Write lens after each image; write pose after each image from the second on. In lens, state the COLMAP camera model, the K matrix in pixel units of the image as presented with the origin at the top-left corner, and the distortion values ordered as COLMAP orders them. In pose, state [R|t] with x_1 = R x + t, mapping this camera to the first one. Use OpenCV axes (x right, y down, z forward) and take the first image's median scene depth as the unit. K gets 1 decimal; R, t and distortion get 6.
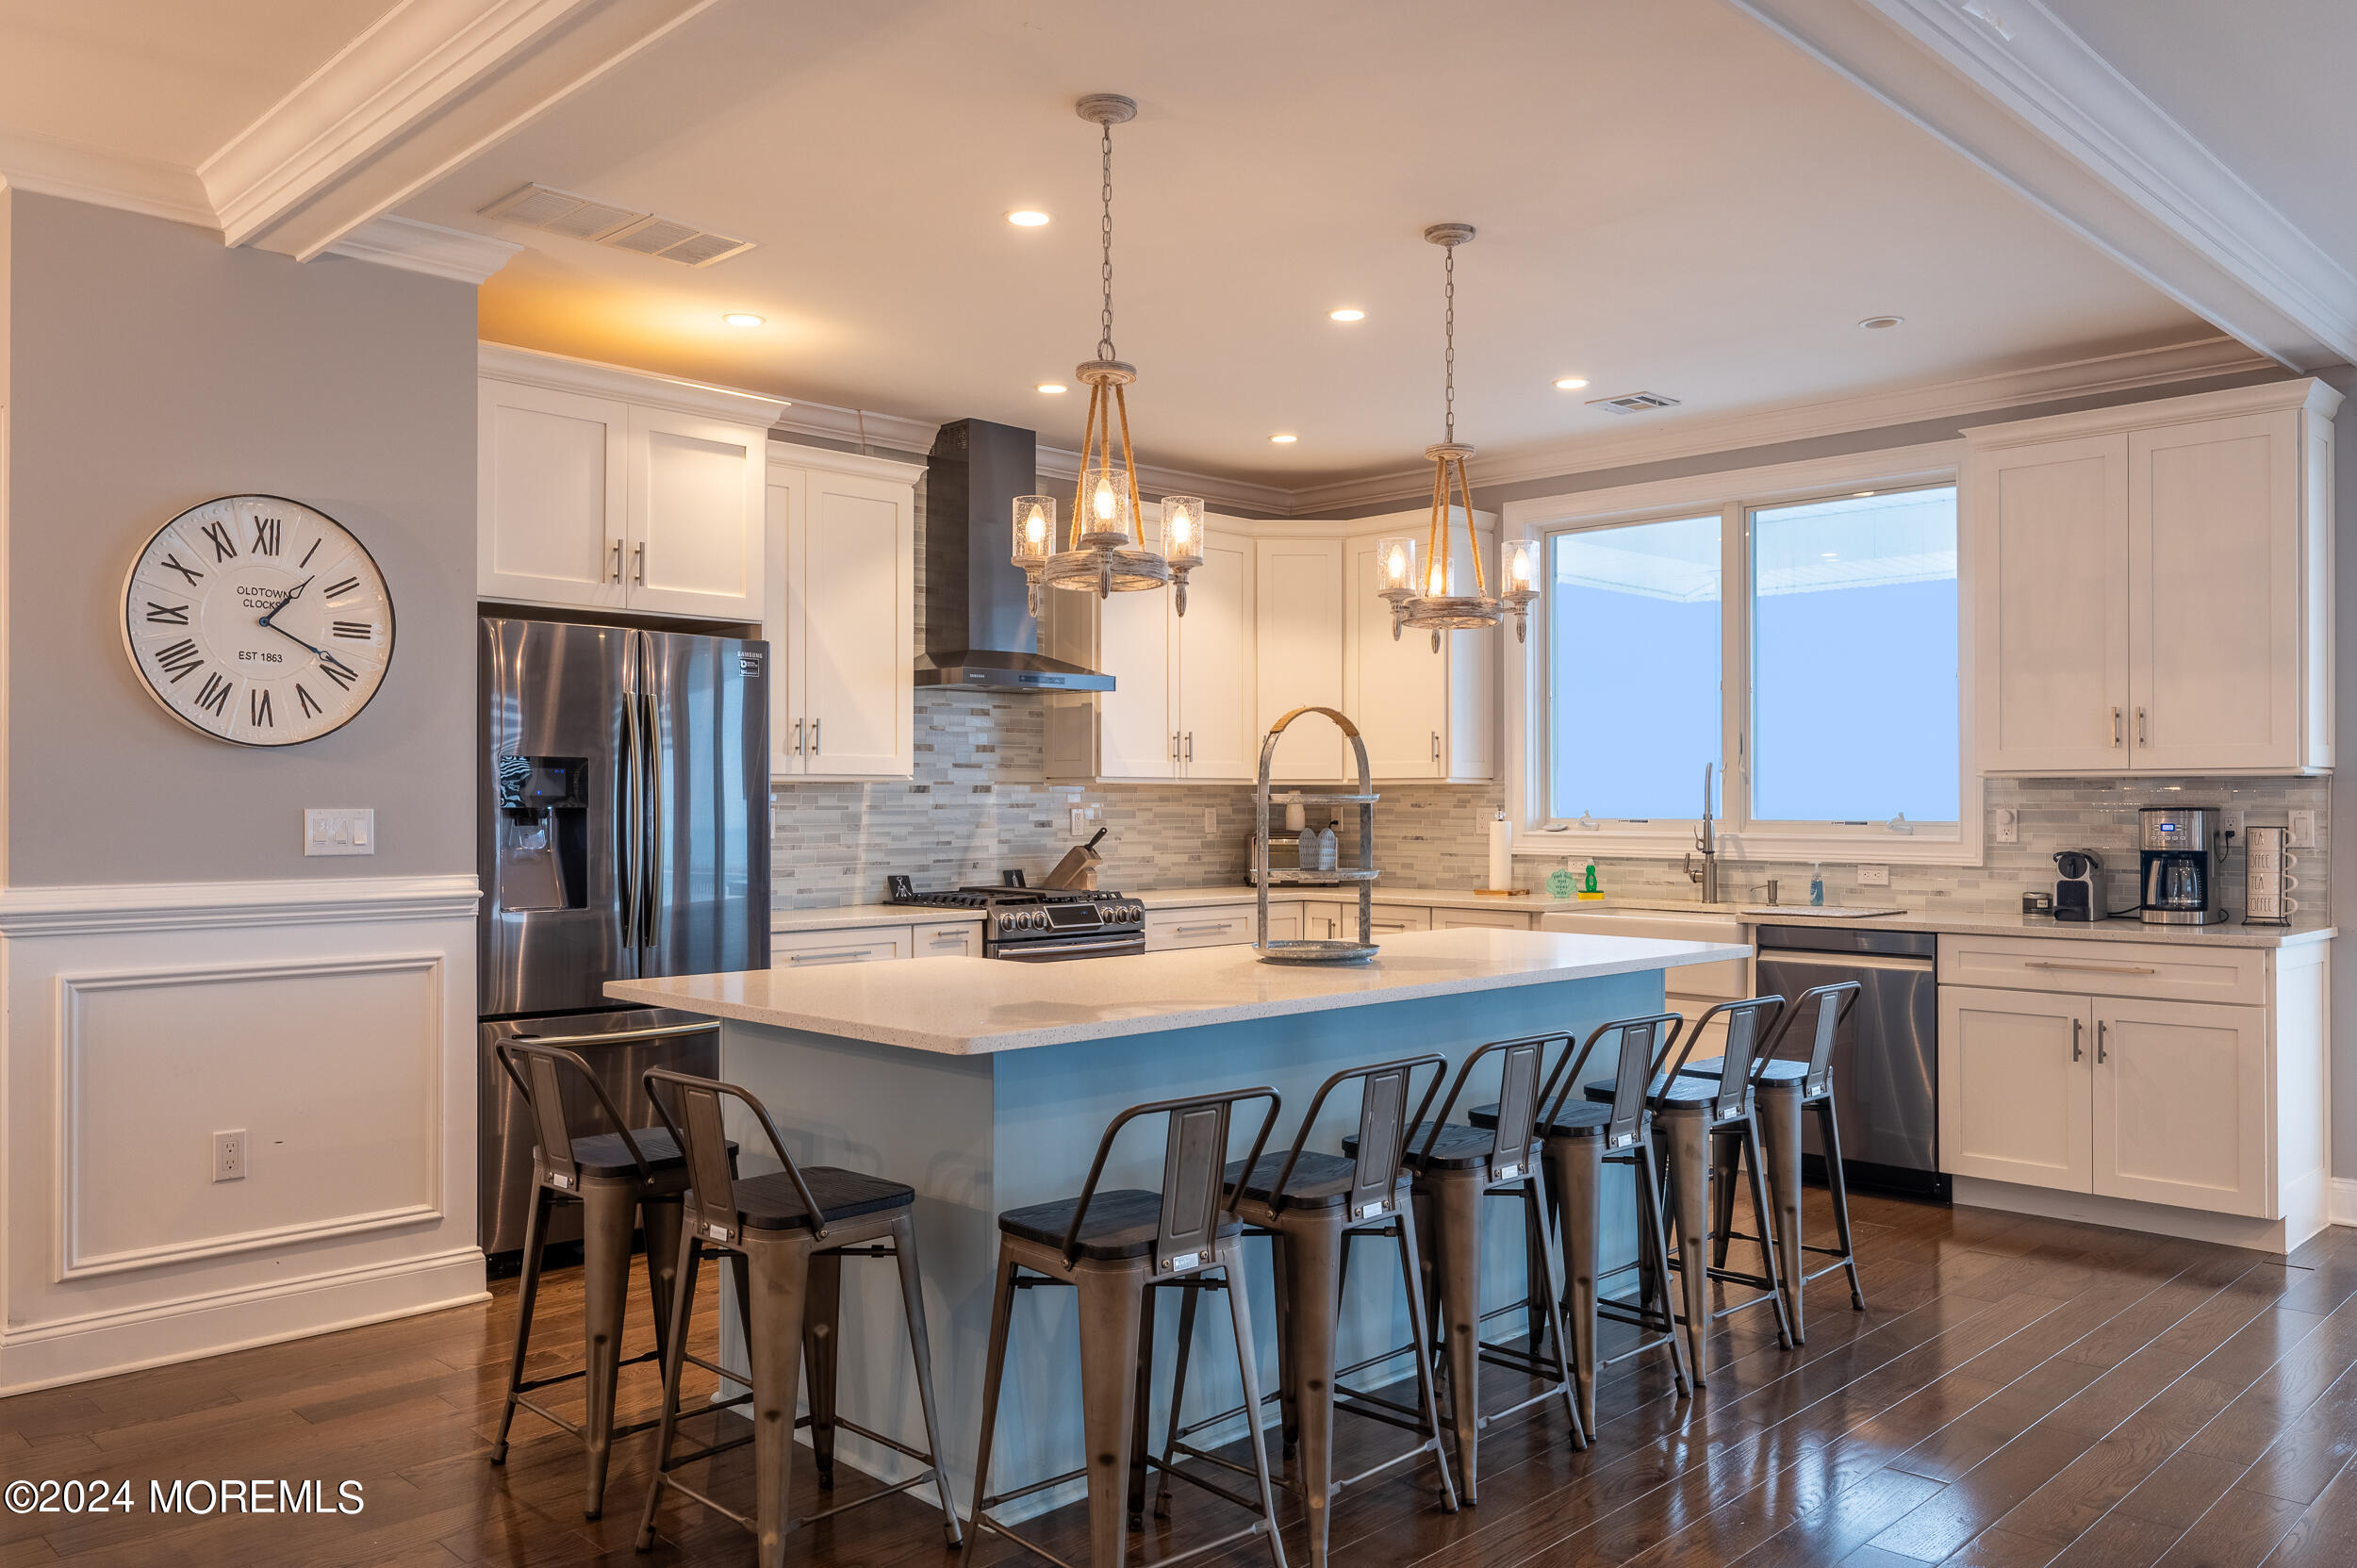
lens RADIAL K [[1730.3, 0, 1175.8], [0, 1730.3, 790.9], [0, 0, 1]] dist [-0.007575, 0.001791]
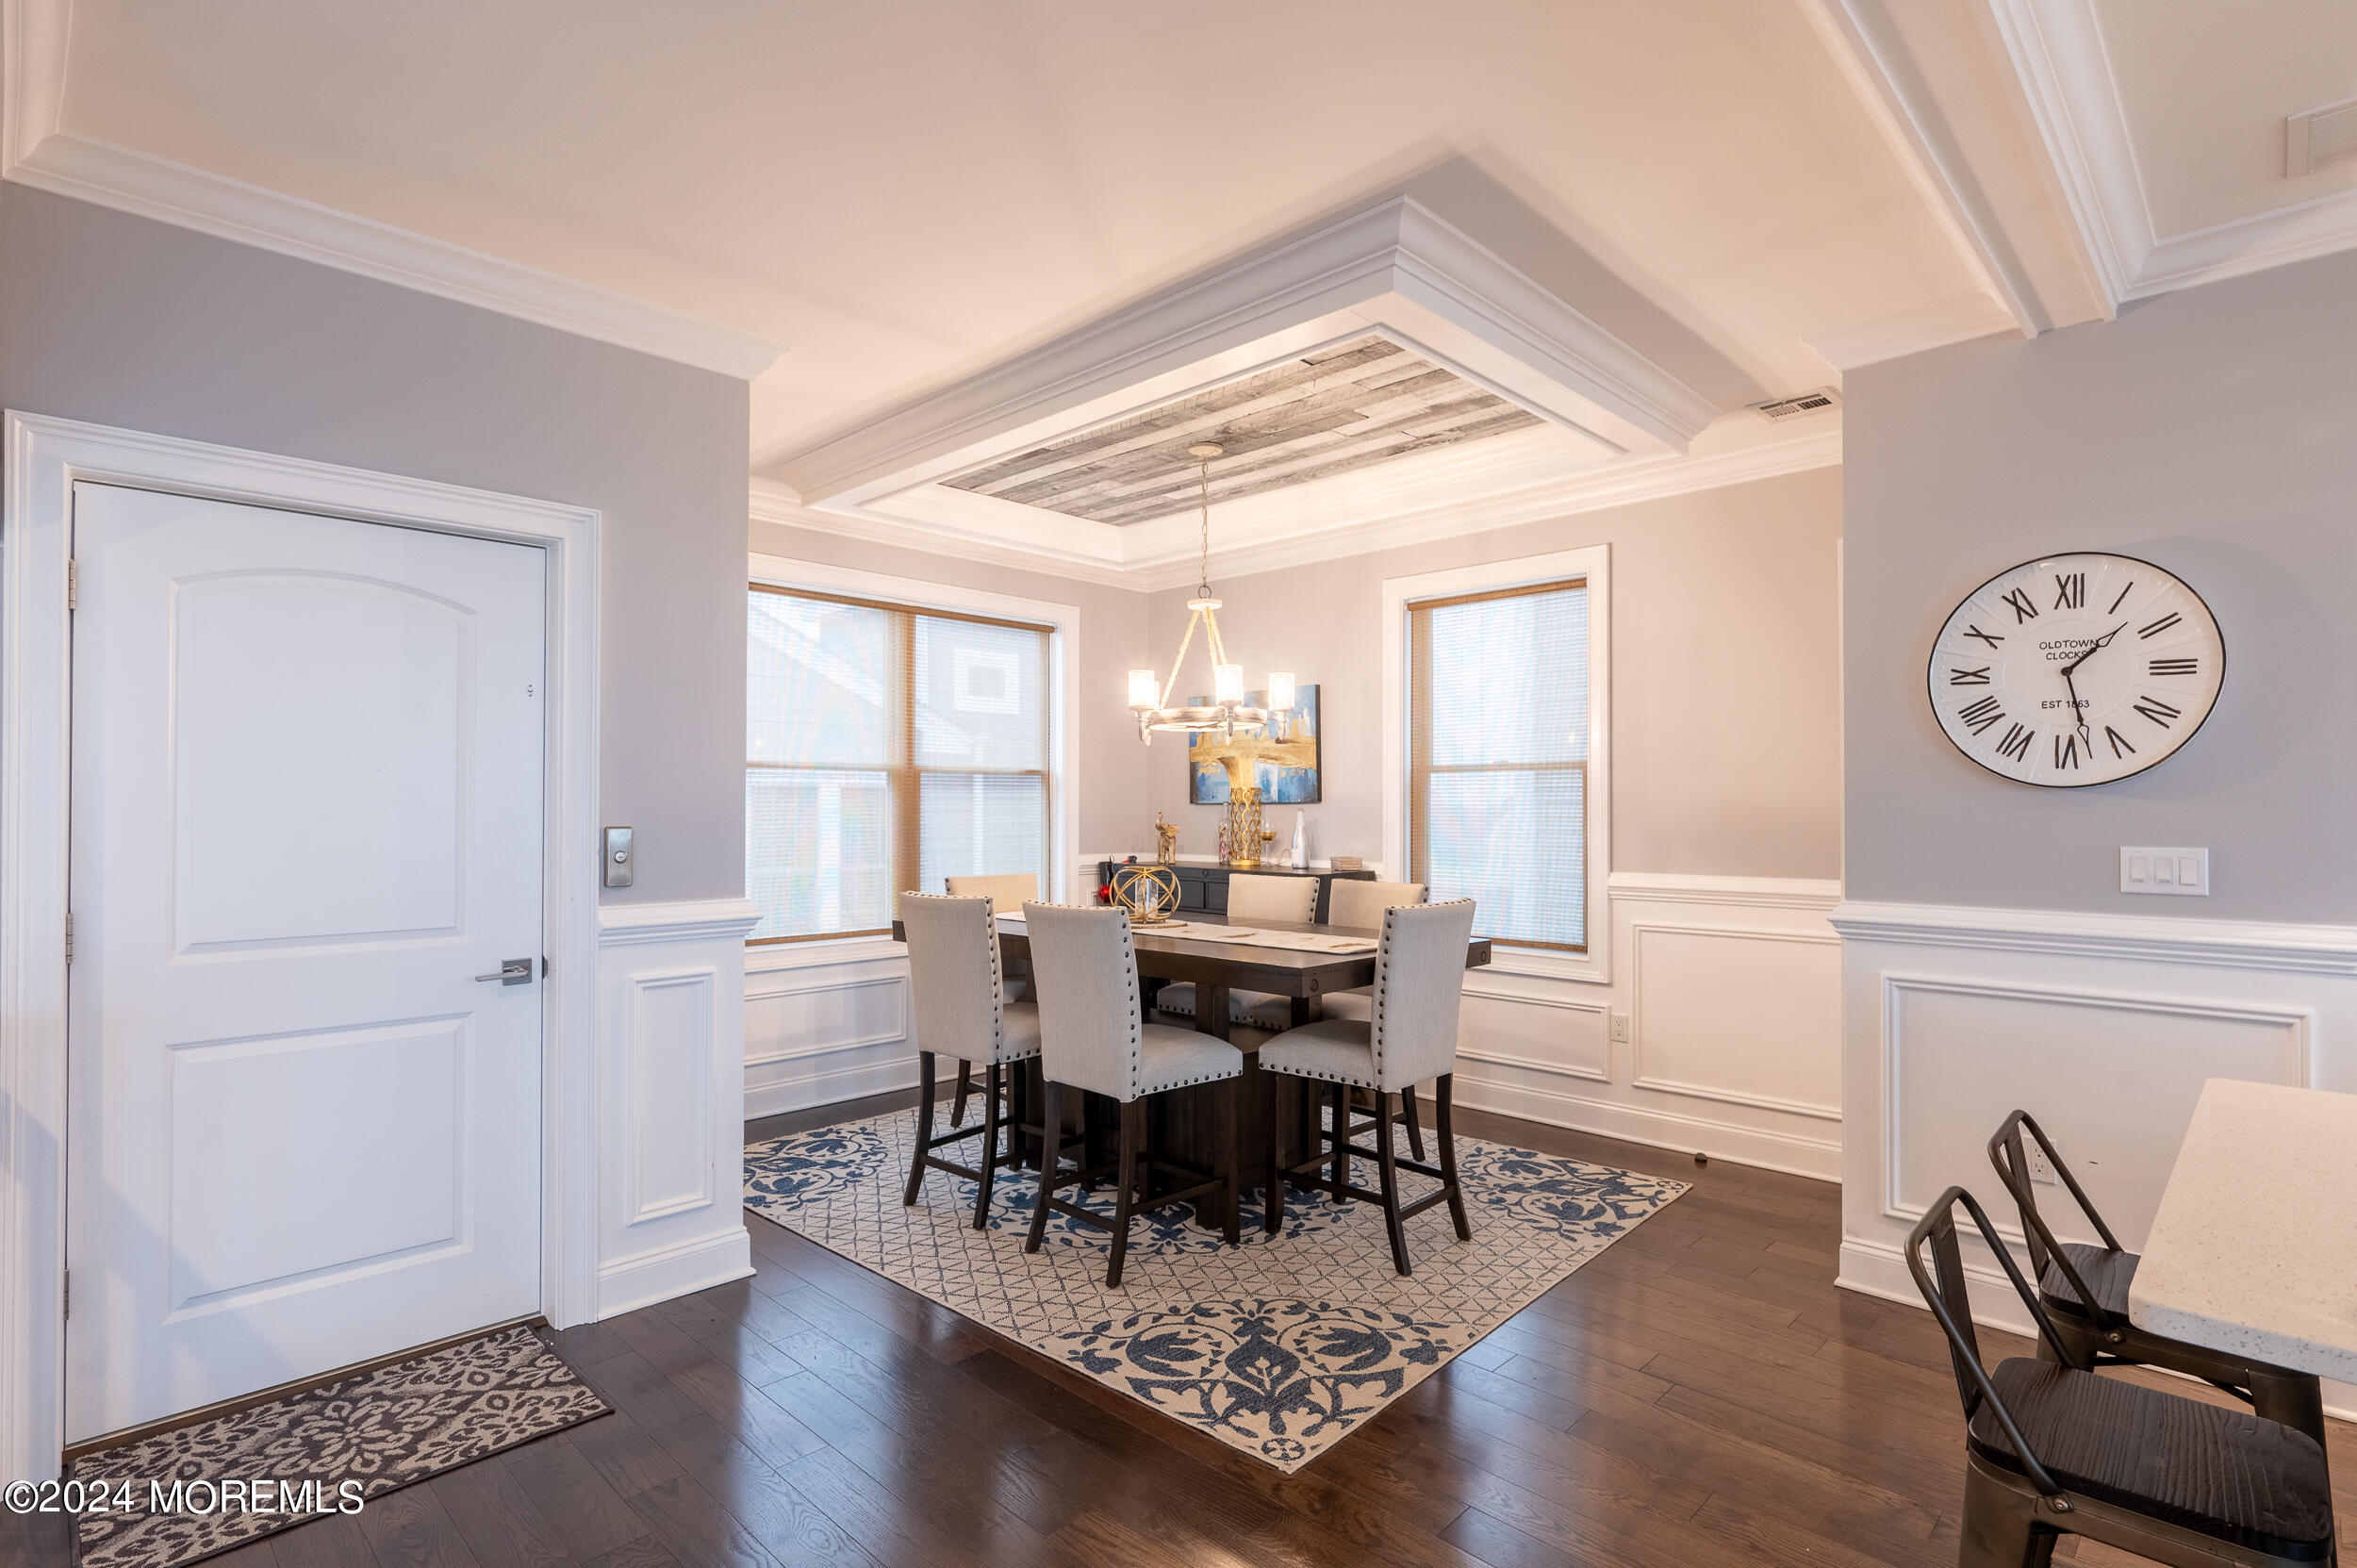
lens RADIAL K [[1131.5, 0, 1172.3], [0, 1131.5, 796.9], [0, 0, 1]] dist [-0.000423, 0.000119]
pose [[0.014647, -0.011116, -0.999831, 0.117508], [0.004735, 0.999928, -0.011048, -0.010342], [0.999882, -0.004572, 0.014699, 0.304049]]
